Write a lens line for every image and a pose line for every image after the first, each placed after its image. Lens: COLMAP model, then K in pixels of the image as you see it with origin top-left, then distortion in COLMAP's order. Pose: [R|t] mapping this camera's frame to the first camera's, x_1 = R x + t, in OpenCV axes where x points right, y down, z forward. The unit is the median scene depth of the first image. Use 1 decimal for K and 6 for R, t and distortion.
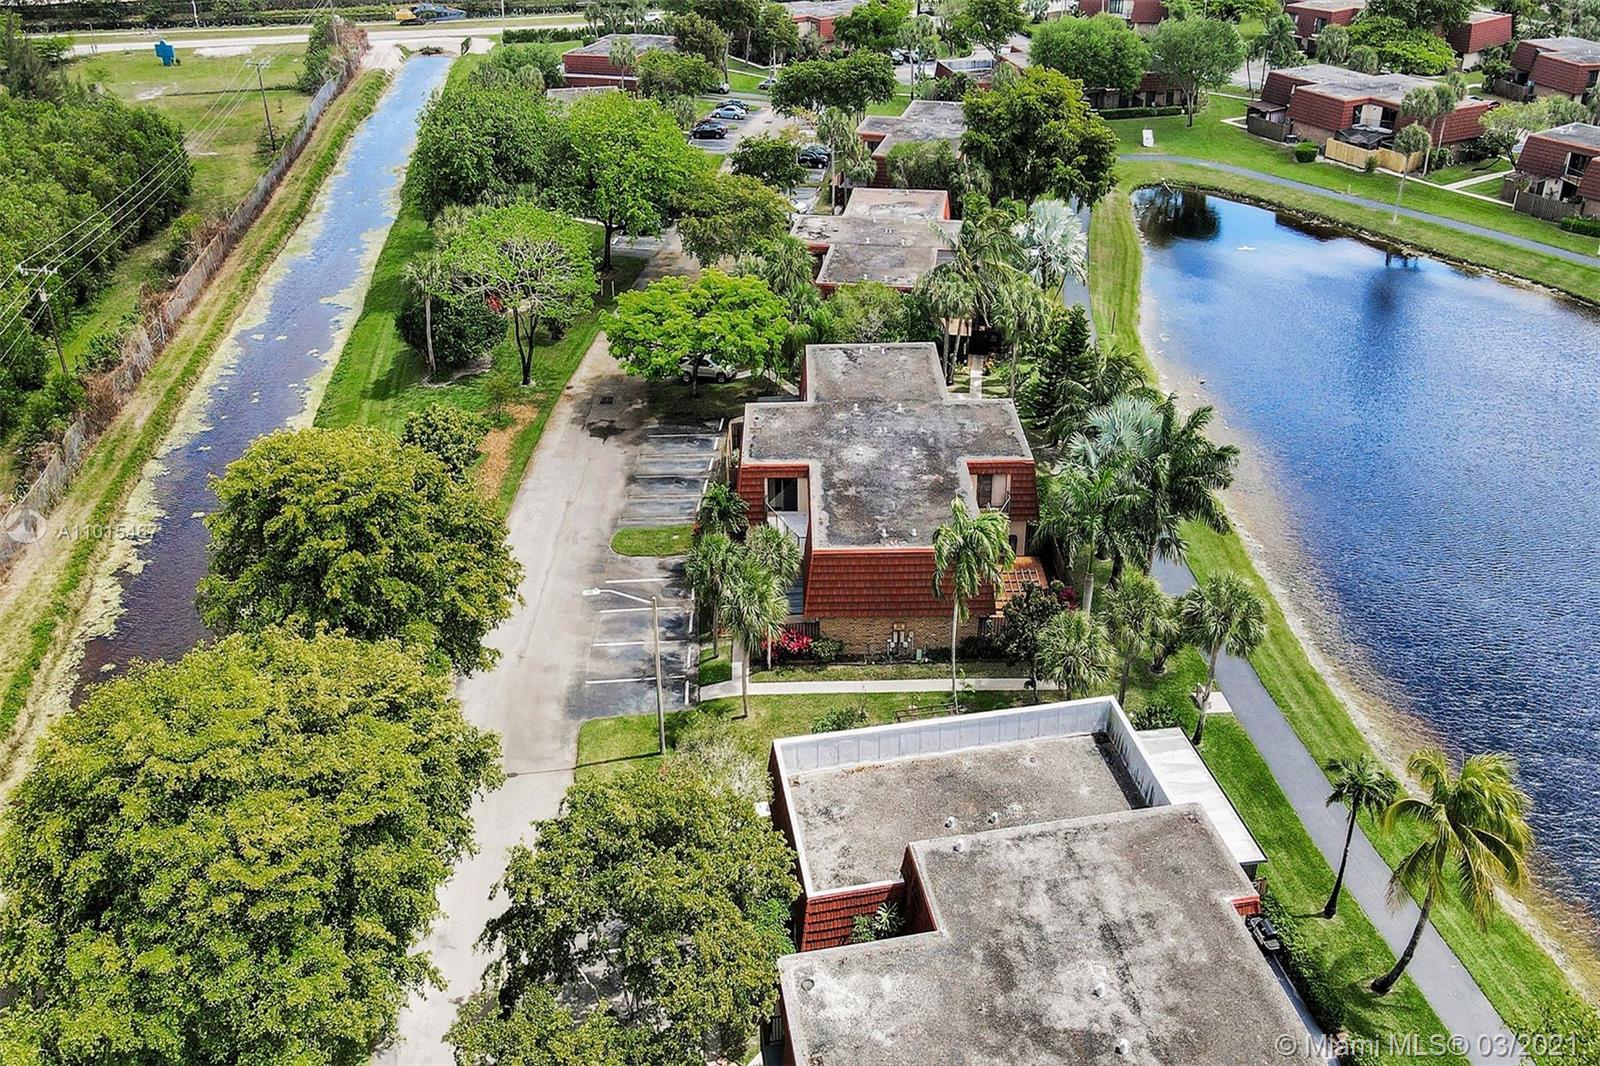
lens RADIAL K [[1122.8, 0, 800.0], [0, 1122.8, 533.0], [0, 0, 1]] dist [0.021819, 0.005513]
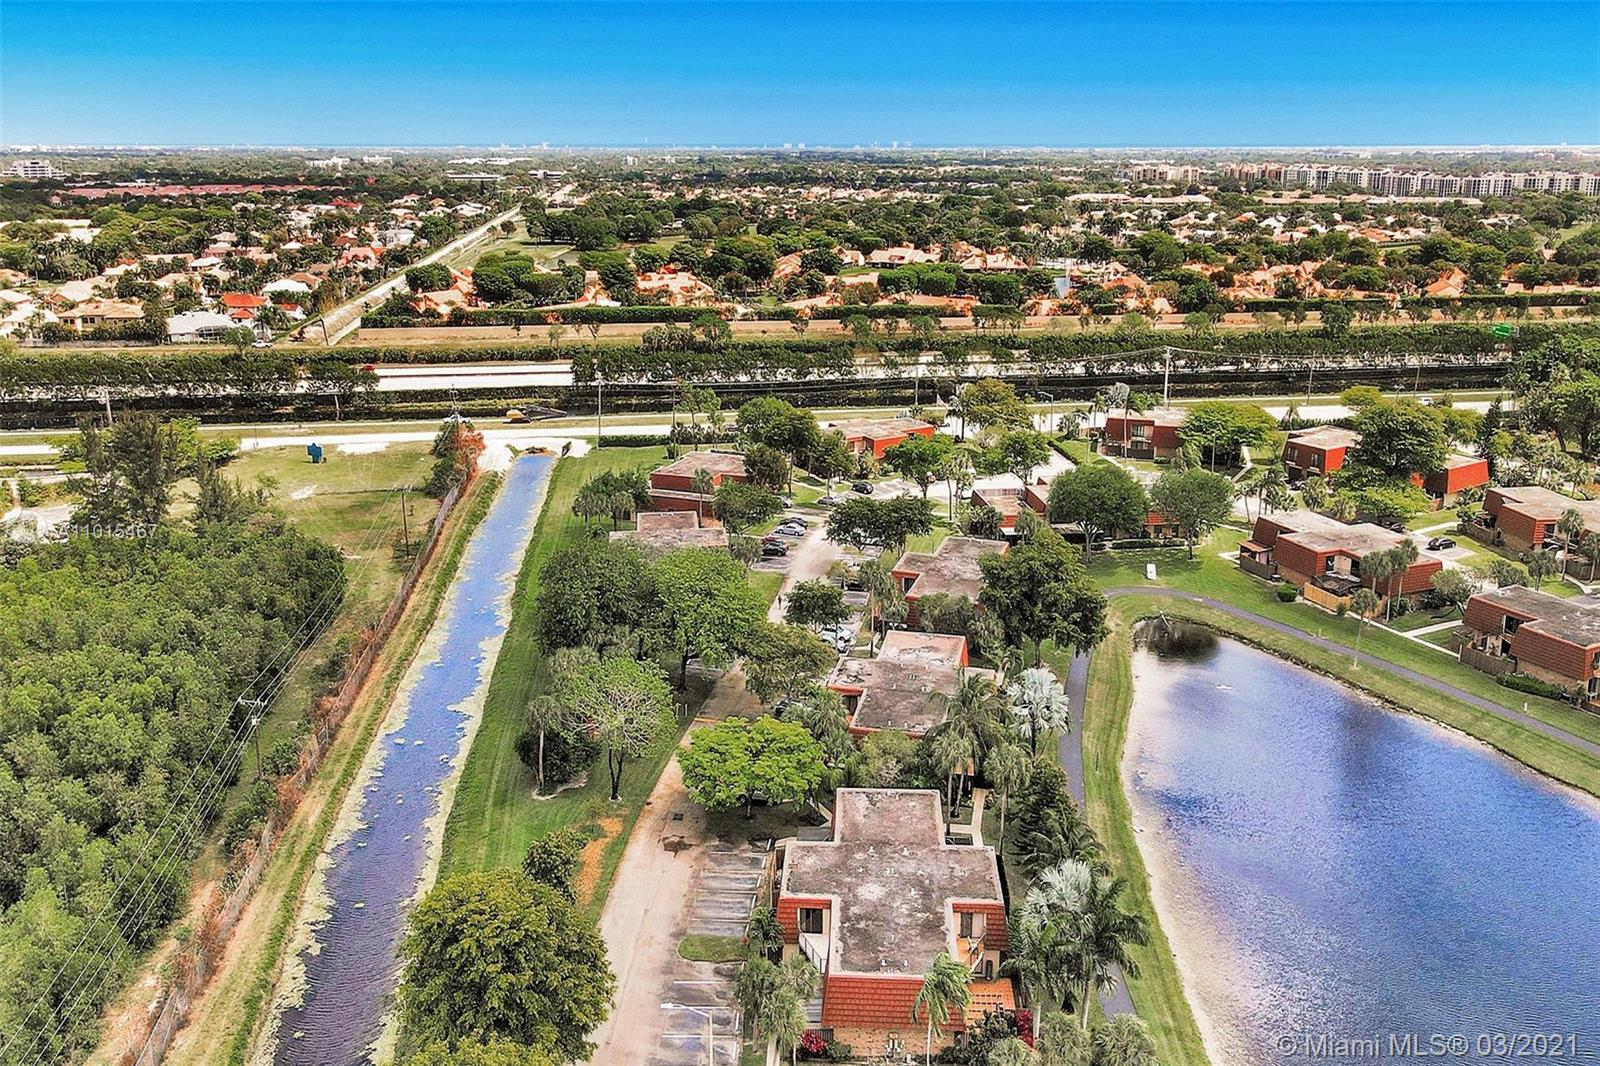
lens RADIAL K [[1412.5, 0, 781.4], [0, 1412.5, 532.3], [0, 0, 1]] dist [-0.006024, 0.095393]
pose [[0.996487, 0.021324, -0.080993, 0.059322], [-0.035304, 0.983879, -0.175316, -0.153352], [0.075949, 0.177559, 0.981175, -0.560485]]
